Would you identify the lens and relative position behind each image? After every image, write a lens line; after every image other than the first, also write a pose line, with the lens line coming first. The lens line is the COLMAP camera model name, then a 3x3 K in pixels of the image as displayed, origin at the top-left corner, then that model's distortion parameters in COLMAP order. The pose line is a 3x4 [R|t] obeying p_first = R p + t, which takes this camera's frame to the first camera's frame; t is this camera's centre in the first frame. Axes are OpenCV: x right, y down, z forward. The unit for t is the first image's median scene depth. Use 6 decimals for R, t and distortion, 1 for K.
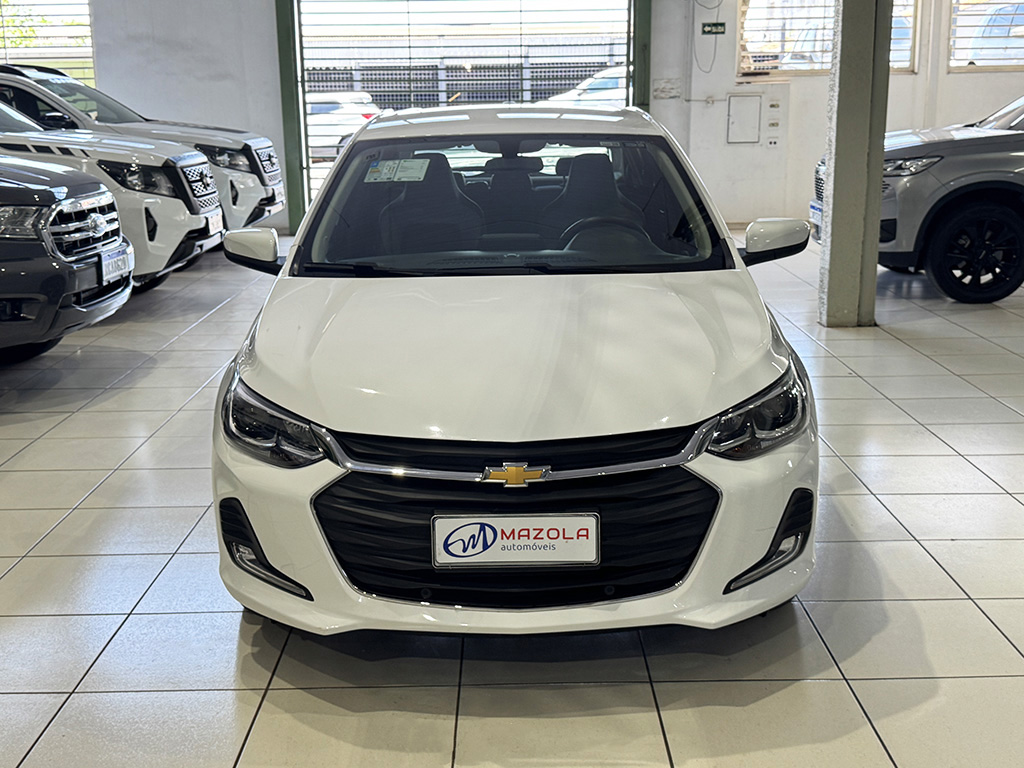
lens RADIAL K [[1229.7, 0, 512.0], [0, 1229.7, 384.0], [0, 0, 1]] dist [0.220495, -0.571283]
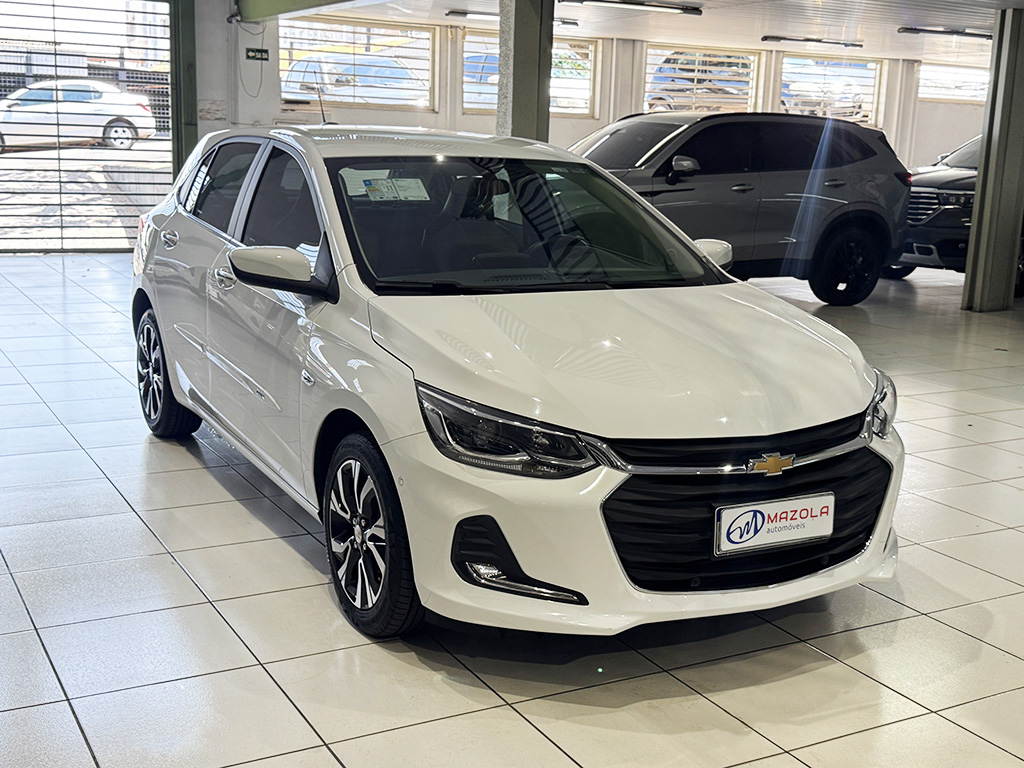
lens RADIAL K [[1229.7, 0, 512.0], [0, 1229.7, 384.0], [0, 0, 1]] dist [0.220495, -0.571283]
pose [[0.873085, -0.051408, 0.484849, -0.719396], [0.061472, 0.998097, -0.004868, -0.007301], [-0.483676, 0.034055, 0.874584, 0.127694]]
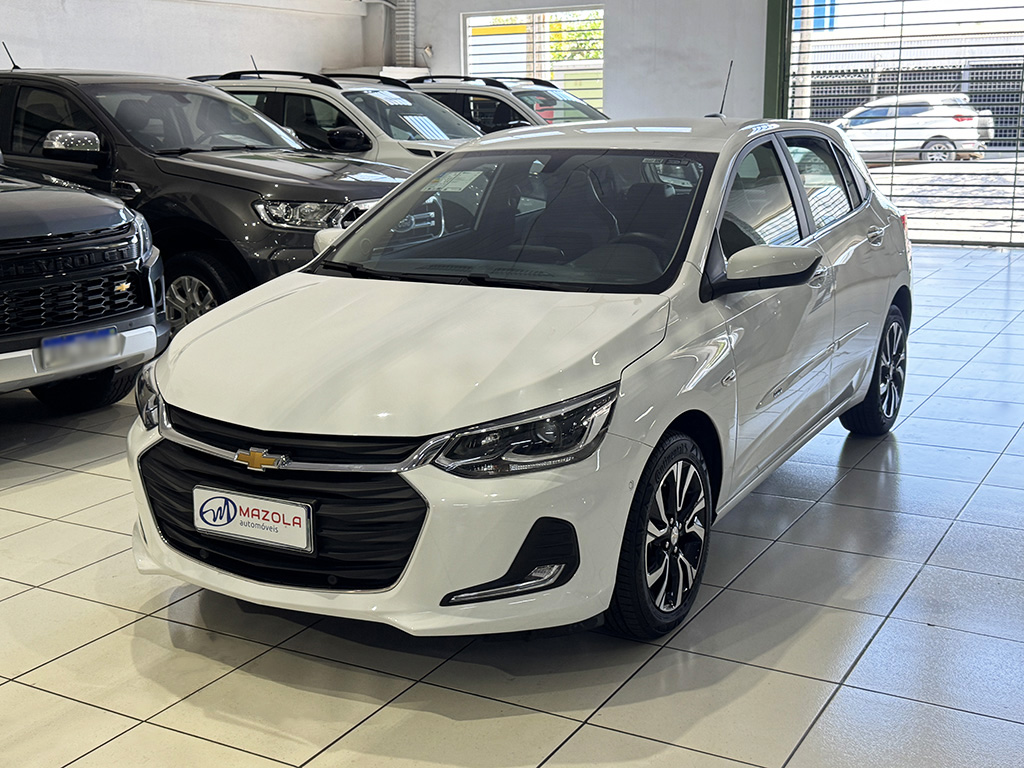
lens RADIAL K [[1229.7, 0, 512.0], [0, 1229.7, 384.0], [0, 0, 1]] dist [0.220495, -0.571283]
pose [[0.863371, 0.109017, -0.492652, 0.716123], [-0.109640, 0.993585, 0.027722, -0.047337], [0.492513, 0.030080, 0.869785, 0.141401]]
